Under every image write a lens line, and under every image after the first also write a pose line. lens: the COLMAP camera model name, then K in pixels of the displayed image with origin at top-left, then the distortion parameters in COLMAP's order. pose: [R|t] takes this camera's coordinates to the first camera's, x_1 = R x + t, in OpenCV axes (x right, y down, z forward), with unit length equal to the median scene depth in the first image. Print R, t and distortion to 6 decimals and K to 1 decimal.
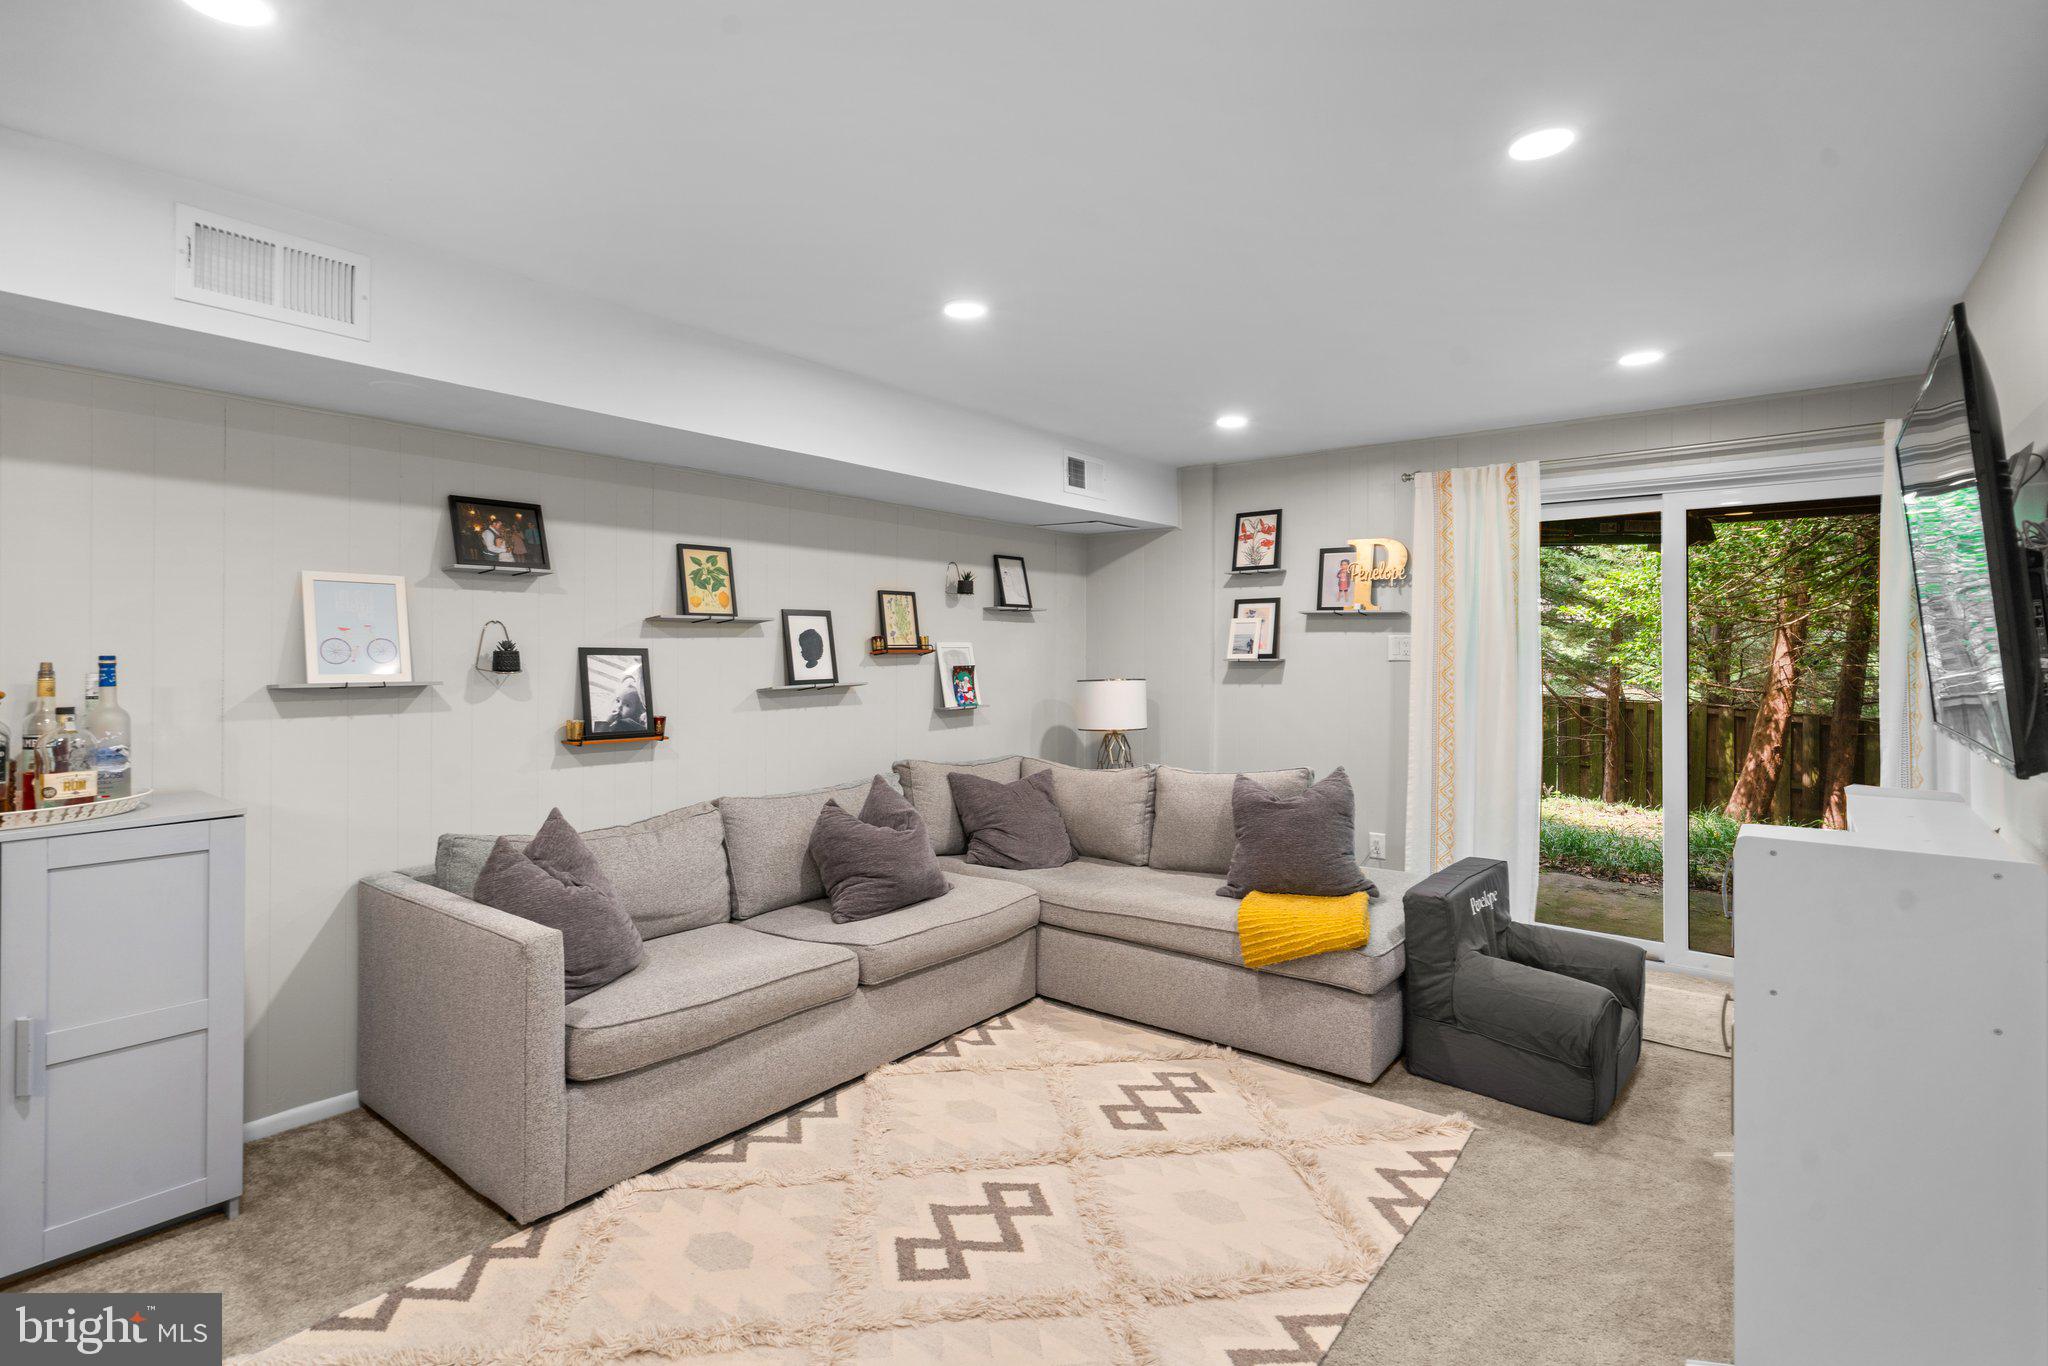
lens RADIAL K [[981.7, 0, 1044.7], [0, 981.7, 650.0], [0, 0, 1]] dist [-0.006520, 0.003771]
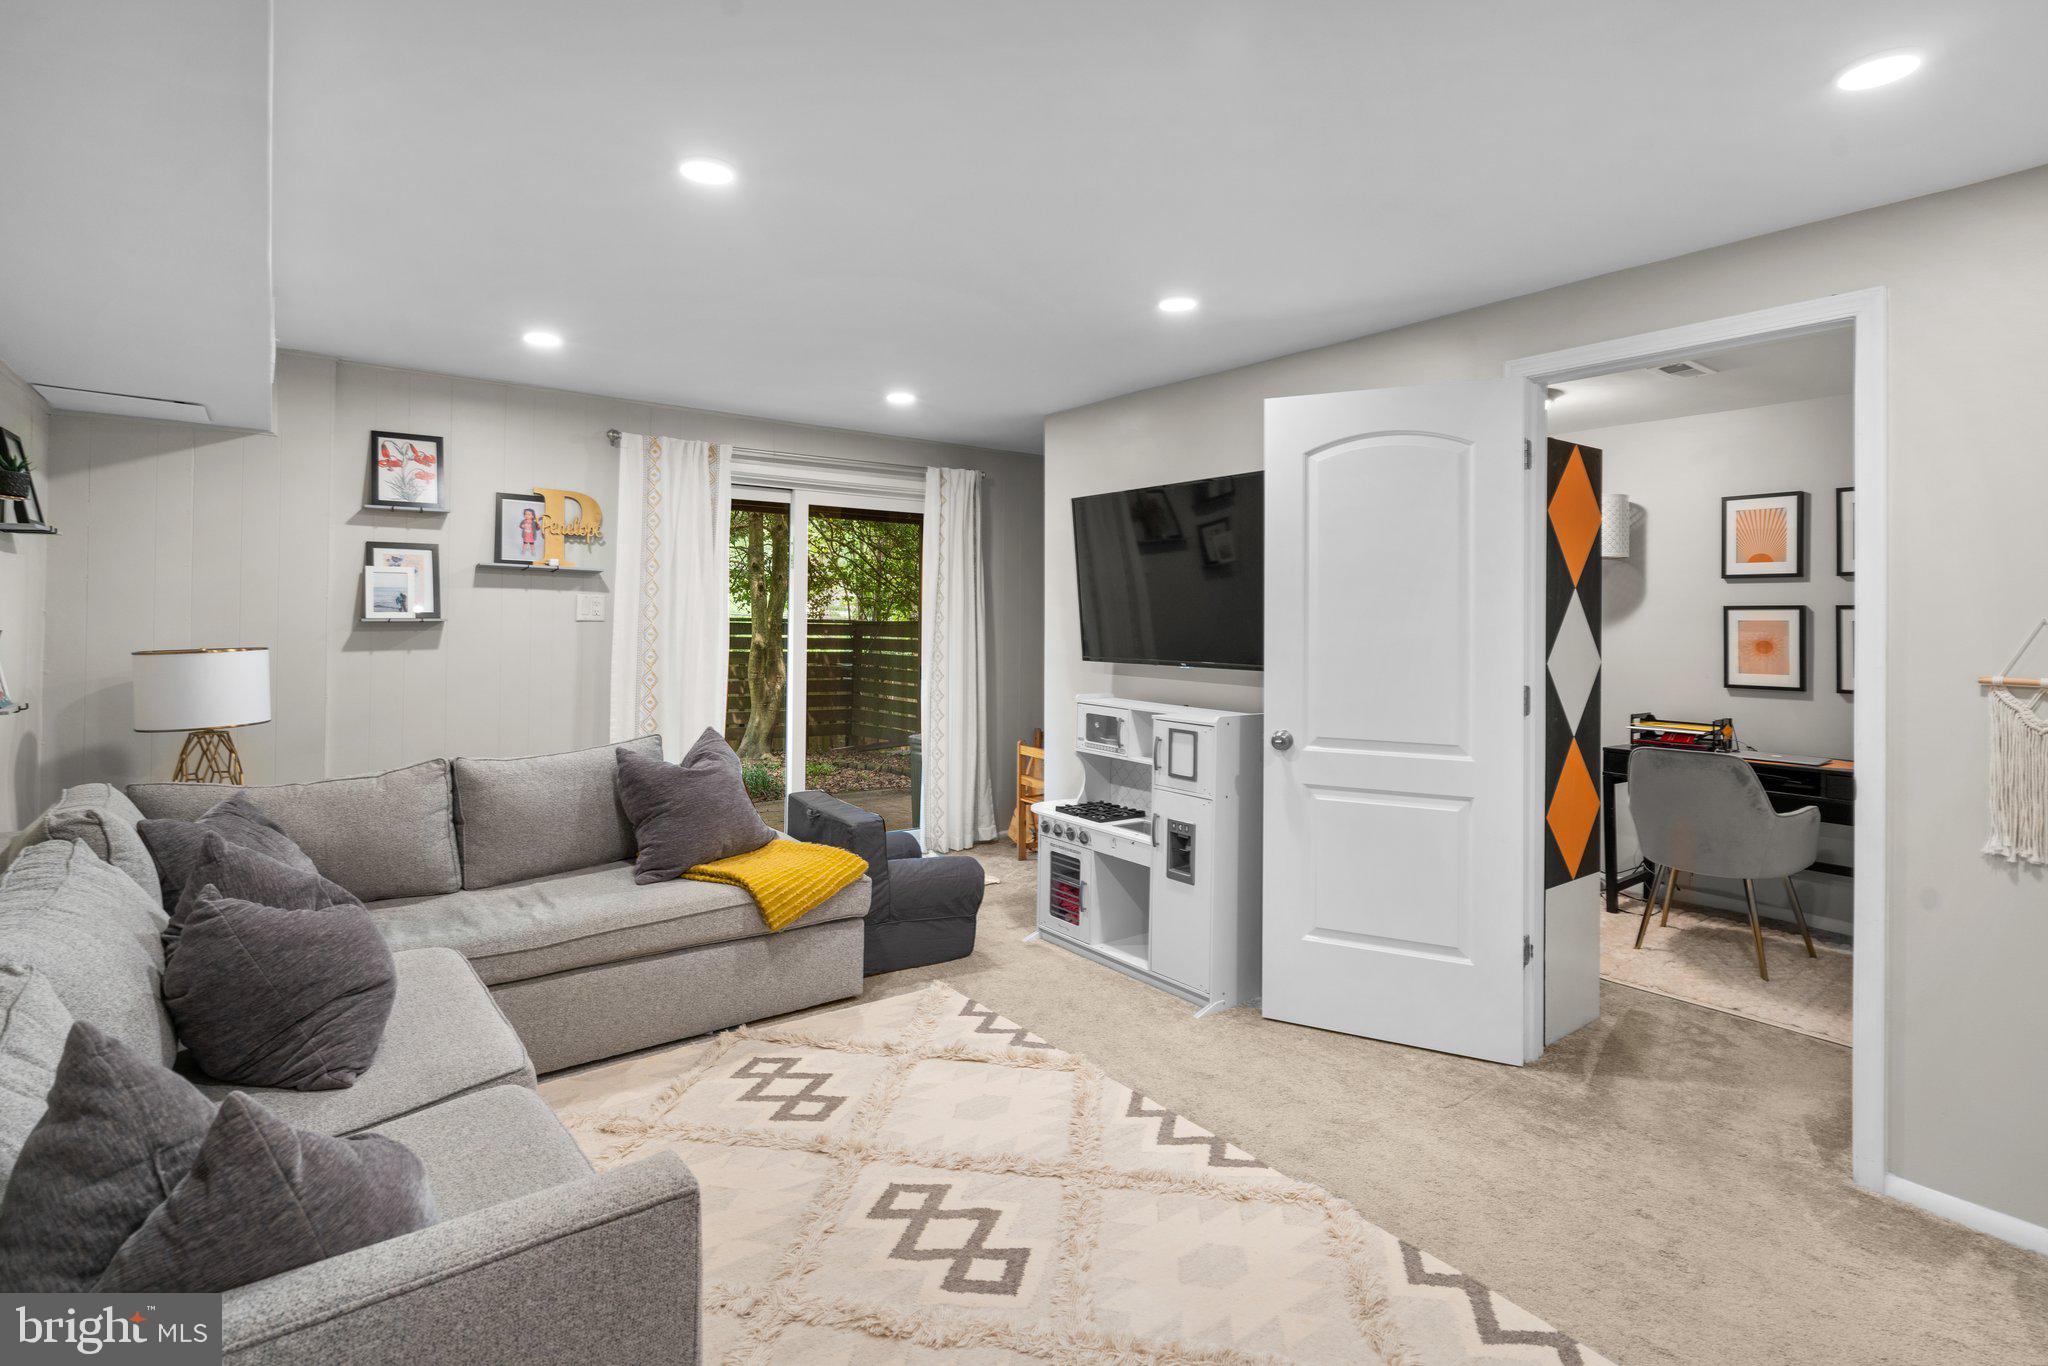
lens RADIAL K [[981.7, 0, 1028.6], [0, 981.7, 617.5], [0, 0, 1]] dist [-0.006520, 0.003771]
pose [[0.264804, 0.001951, 0.964300, -0.609430], [-0.012444, 0.999922, 0.001394, 0.001009], [-0.964222, -0.012369, 0.264807, 0.440390]]
